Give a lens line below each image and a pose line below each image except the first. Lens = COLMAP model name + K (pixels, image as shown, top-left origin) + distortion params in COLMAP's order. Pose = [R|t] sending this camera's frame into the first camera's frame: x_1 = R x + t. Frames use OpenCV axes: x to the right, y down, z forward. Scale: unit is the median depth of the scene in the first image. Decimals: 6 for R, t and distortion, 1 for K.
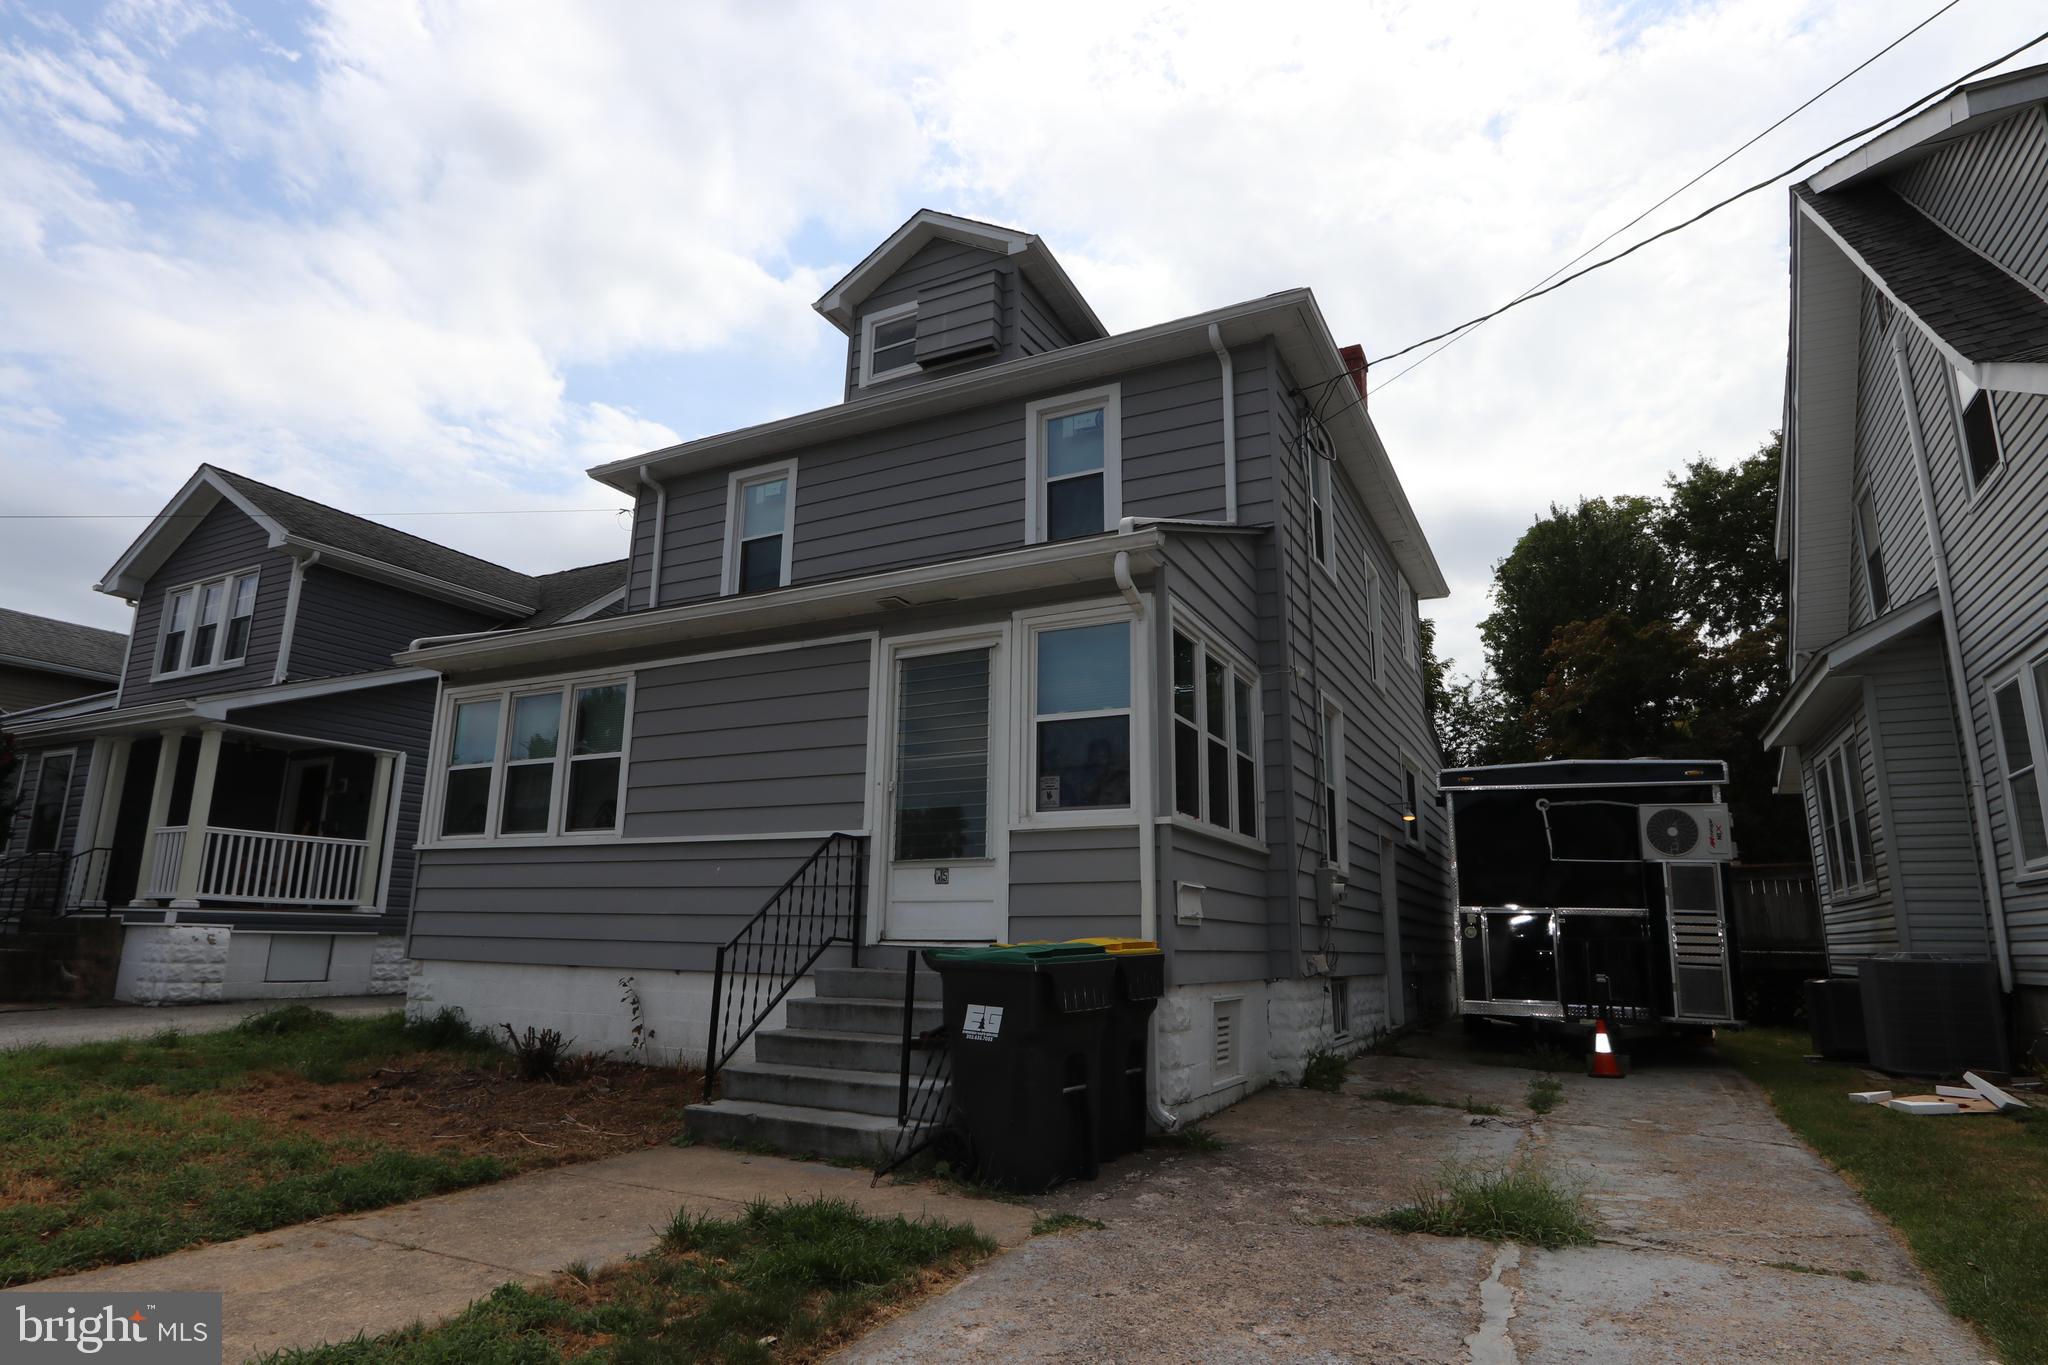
lens RADIAL K [[1133.7, 0, 1024.0], [0, 1133.7, 682.5], [0, 0, 1]] dist [-0.020239, 0.000430]
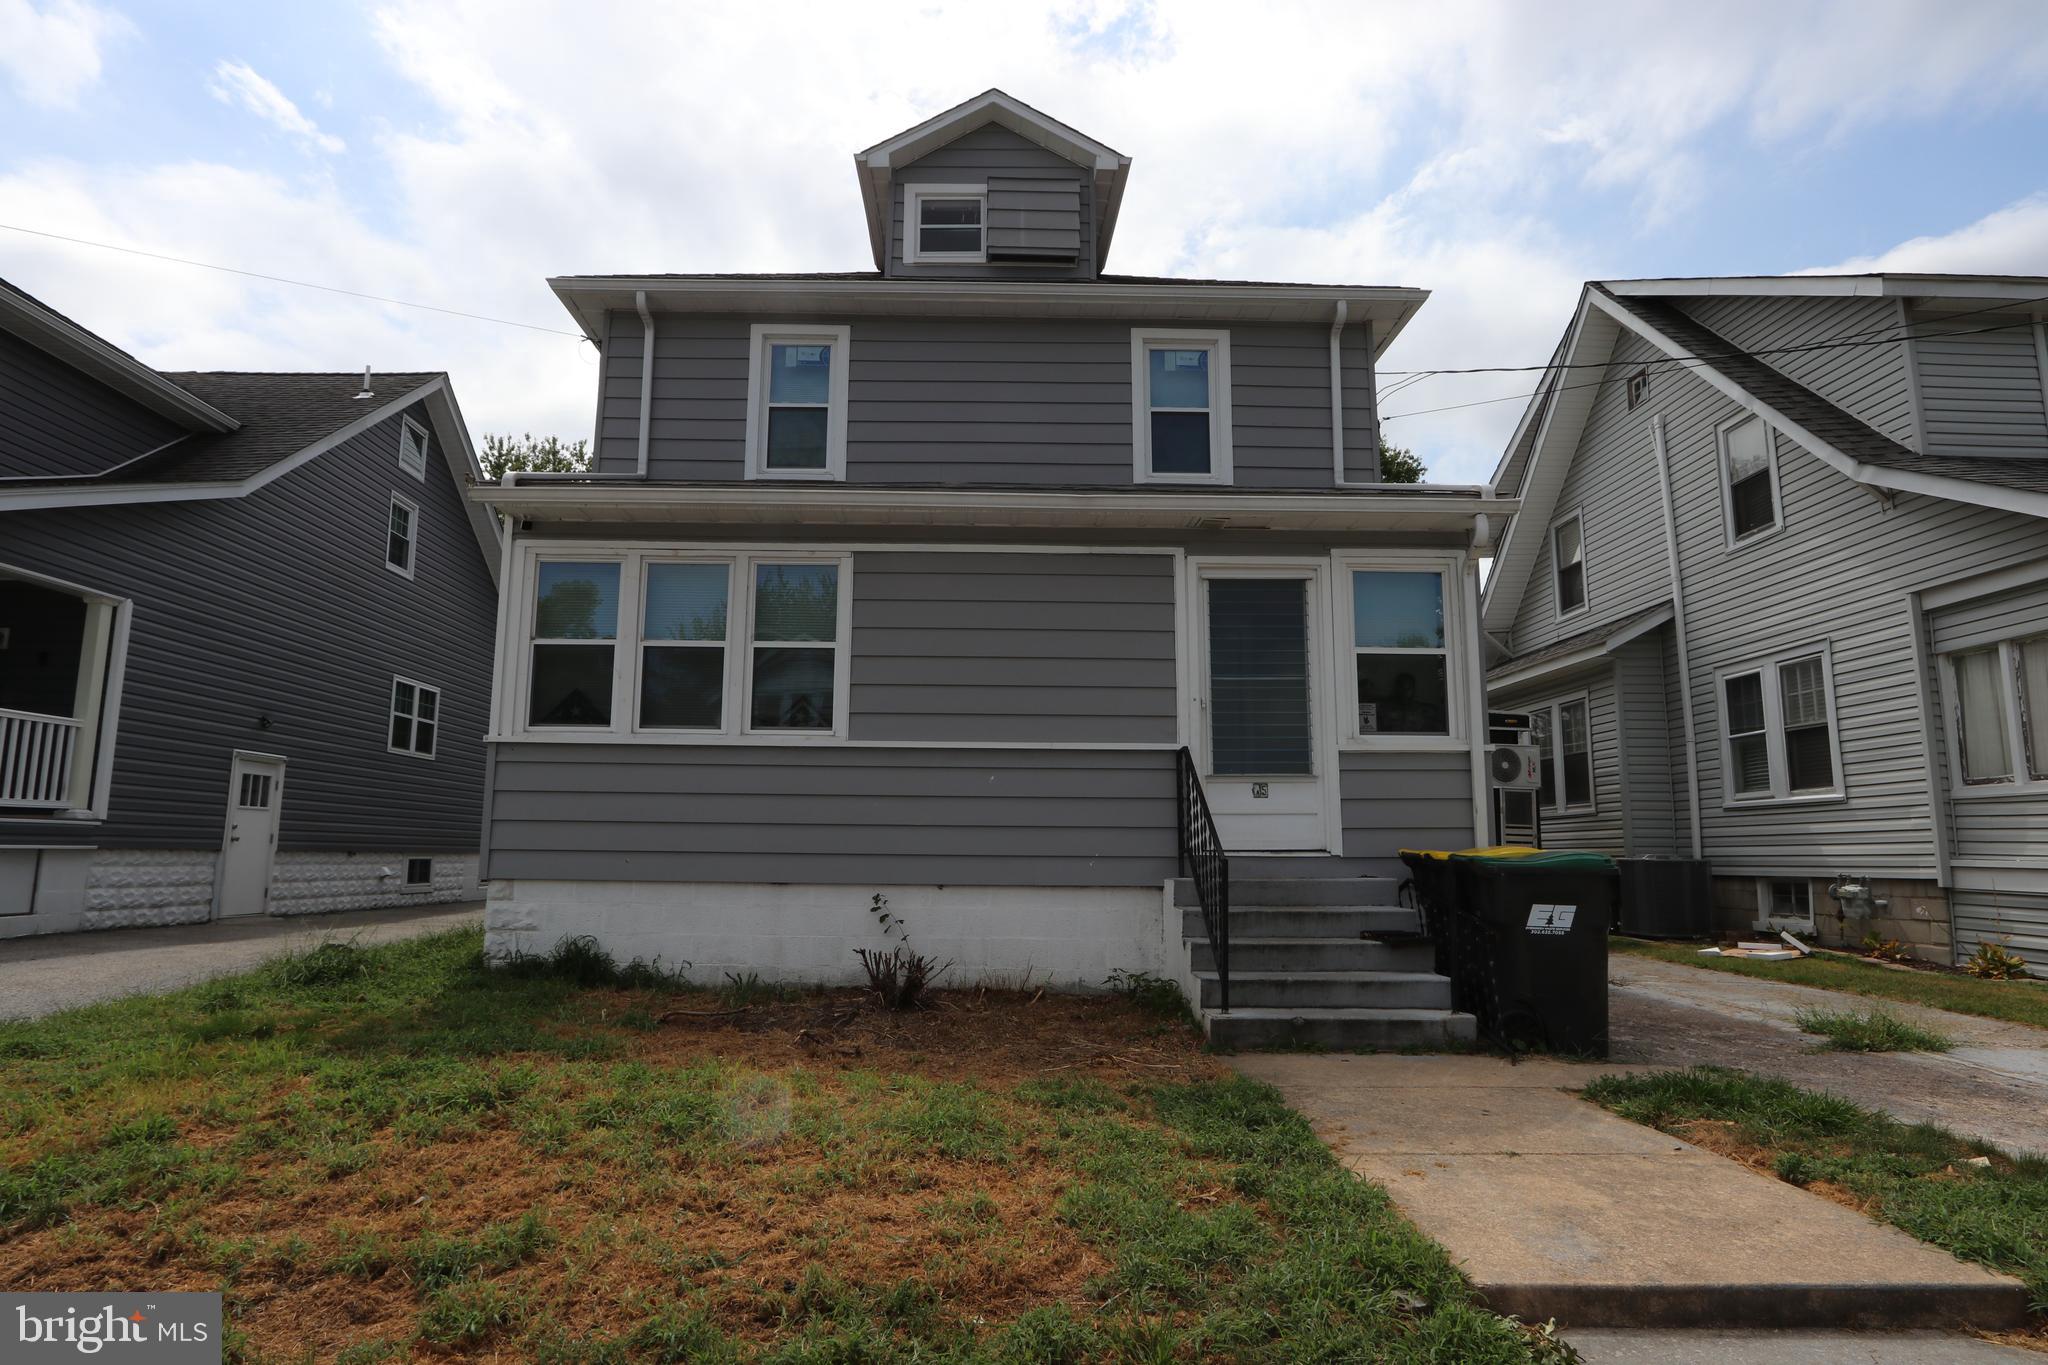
lens RADIAL K [[1118.1, 0, 1024.0], [0, 1118.1, 682.5], [0, 0, 1]] dist [-0.016482, 0.000192]
pose [[0.873995, 0.064598, 0.481623, -0.646877], [-0.101947, 0.993443, 0.051755, 0.032539], [-0.475121, -0.094333, 0.874849, 0.166736]]
